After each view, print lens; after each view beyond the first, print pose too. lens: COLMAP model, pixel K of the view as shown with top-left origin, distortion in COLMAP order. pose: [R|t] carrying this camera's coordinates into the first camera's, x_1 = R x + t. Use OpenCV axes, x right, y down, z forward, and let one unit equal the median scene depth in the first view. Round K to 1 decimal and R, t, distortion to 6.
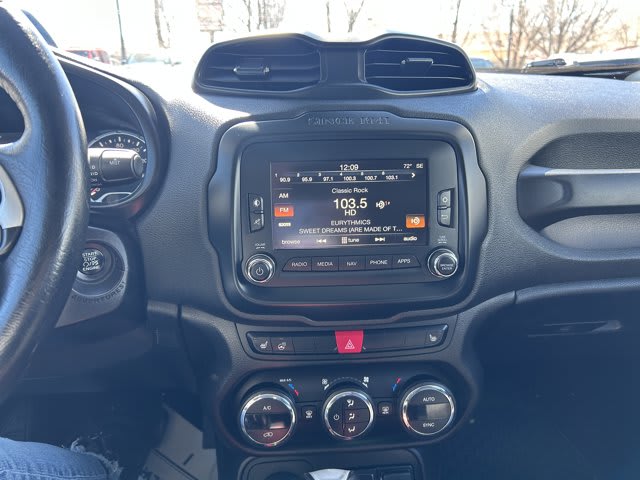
lens RADIAL K [[532.5, 0, 321.9], [0, 532.5, 244.1], [0, 0, 1]] dist [0.046147, -0.085165]
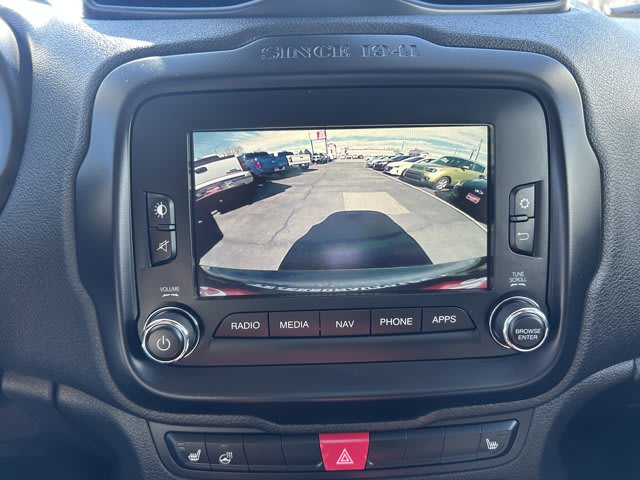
lens RADIAL K [[532.5, 0, 321.9], [0, 532.5, 244.1], [0, 0, 1]] dist [0.046147, -0.085165]
pose [[0.999027, 0.004007, -0.043920, 0.055509], [-0.003056, 0.999760, 0.021692, -0.053698], [0.043997, -0.021537, 0.998800, 0.463953]]
